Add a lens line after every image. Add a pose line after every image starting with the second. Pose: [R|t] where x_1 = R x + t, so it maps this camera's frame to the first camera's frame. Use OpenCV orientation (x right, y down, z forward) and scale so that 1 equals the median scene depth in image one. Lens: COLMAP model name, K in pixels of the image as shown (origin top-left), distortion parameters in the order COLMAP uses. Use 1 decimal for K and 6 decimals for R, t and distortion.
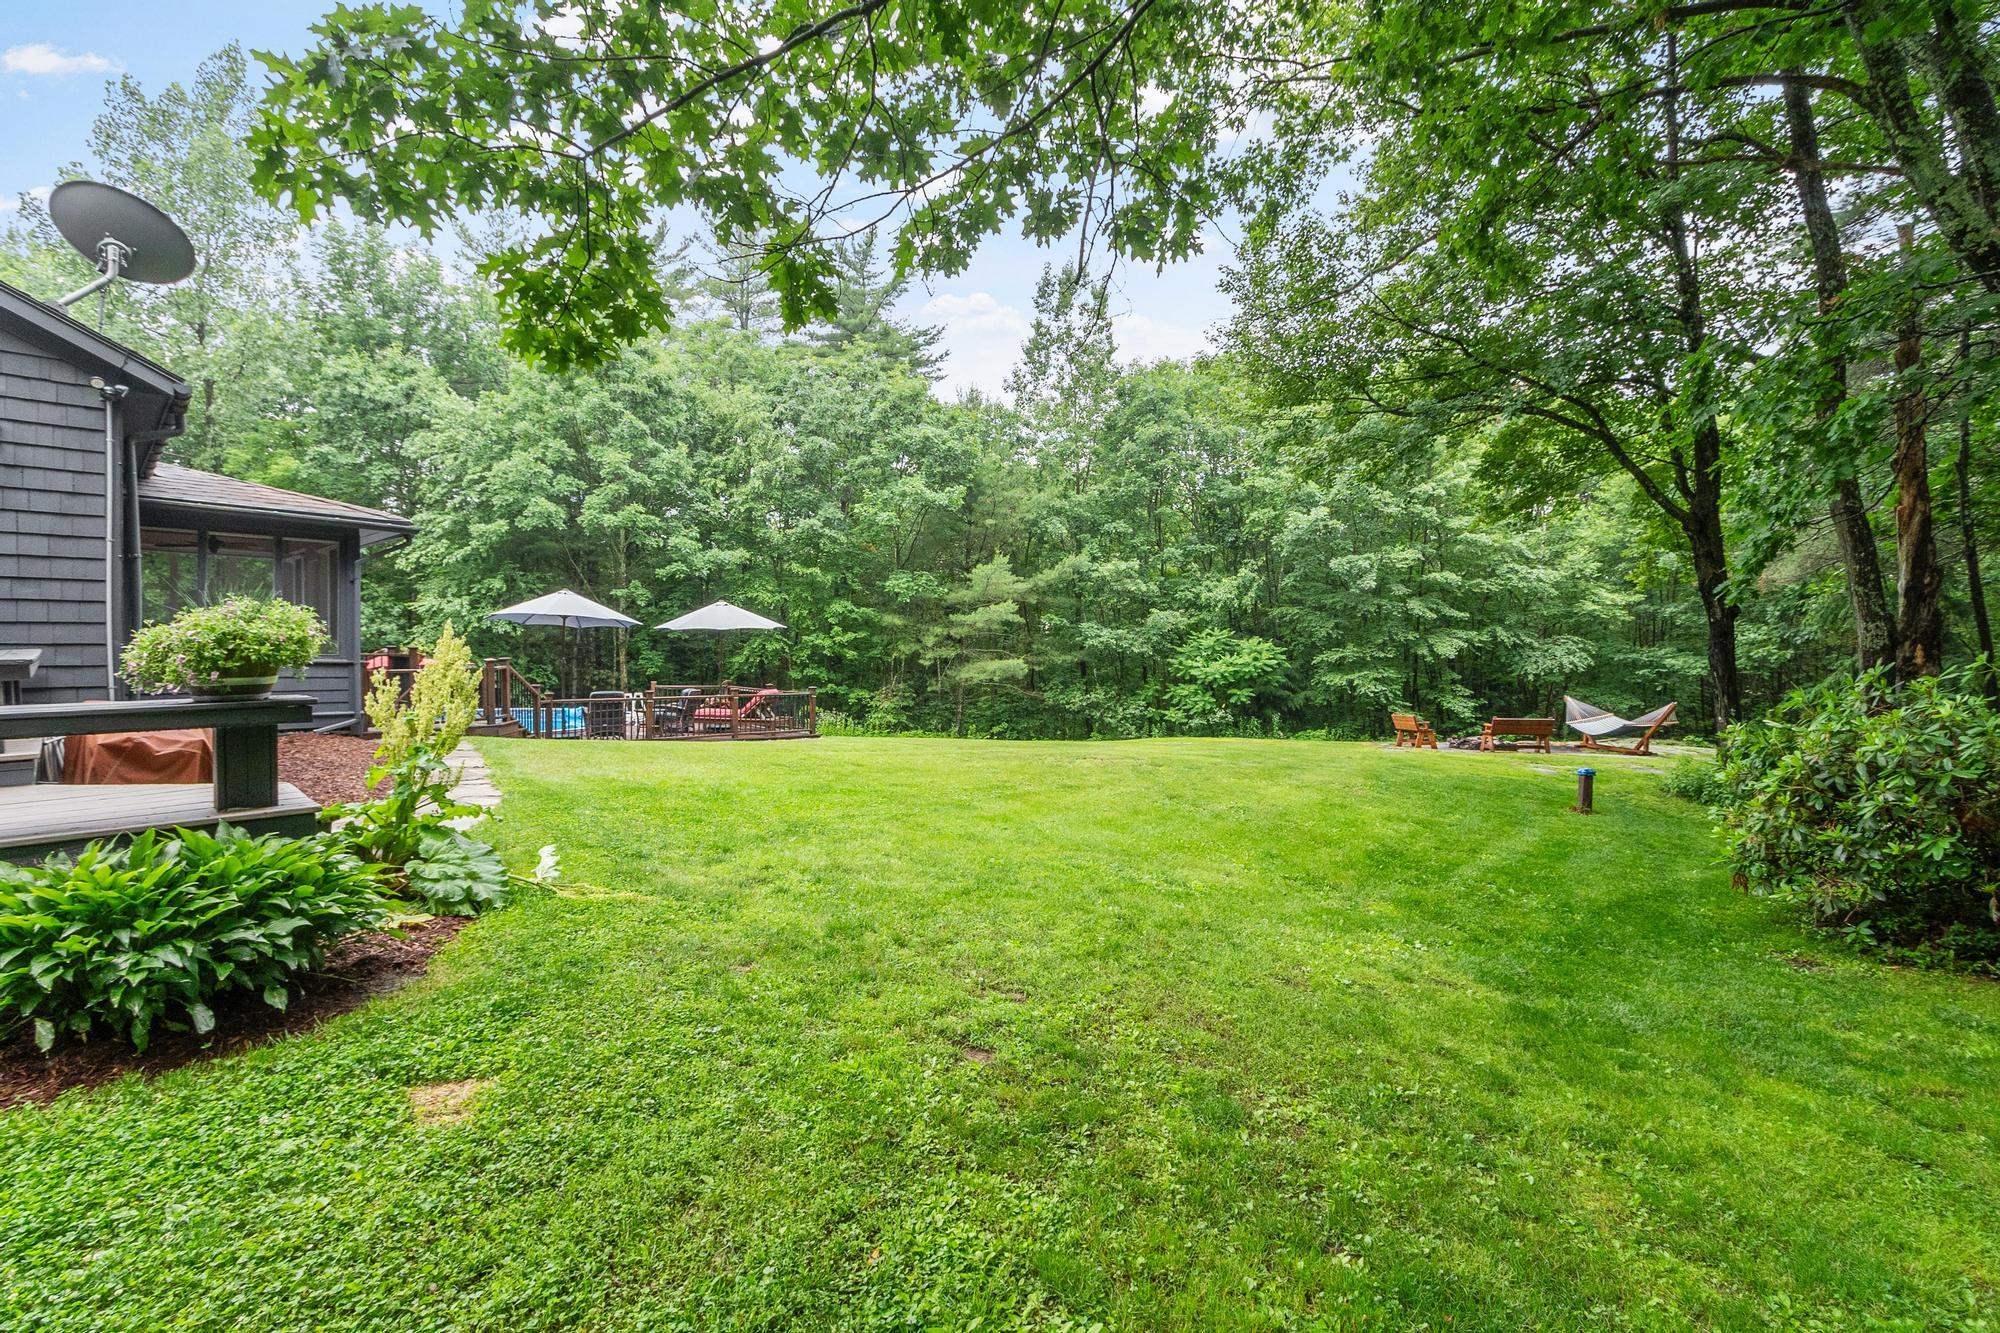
lens RADIAL K [[938.5, 0, 997.5], [0, 938.5, 673.0], [0, 0, 1]] dist [-0.002909, -0.000393]
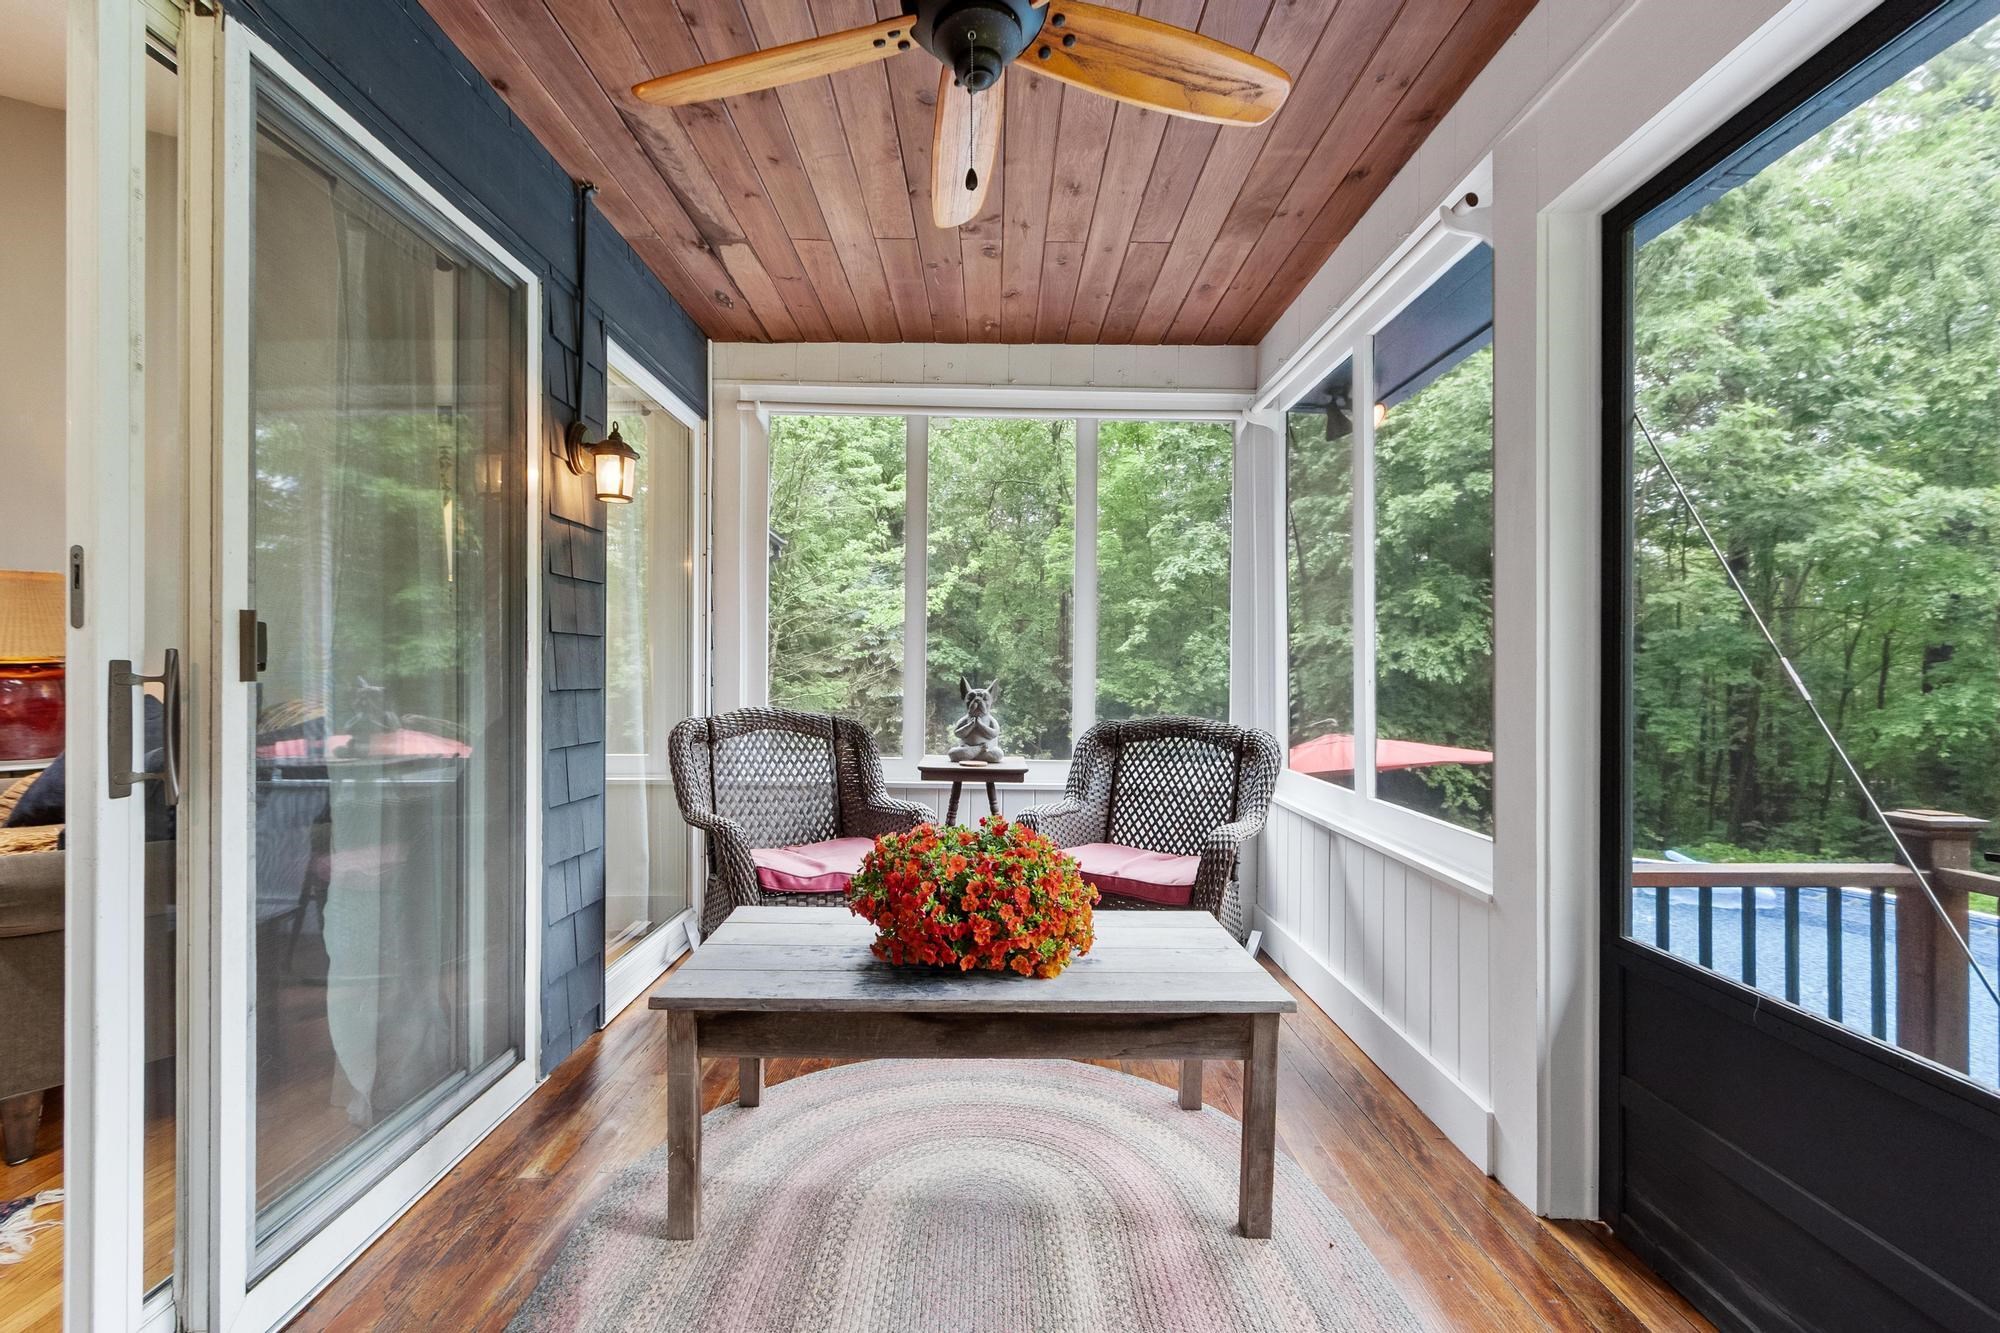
lens RADIAL K [[878.0, 0, 987.0], [0, 878.0, 655.8], [0, 0, 1]] dist [0.000030, -0.000711]
pose [[0.710484, -0.019964, -0.703430, -0.302500], [-0.021297, 0.998530, -0.049850, -0.021316], [0.703391, 0.050398, 0.709014, 0.368239]]
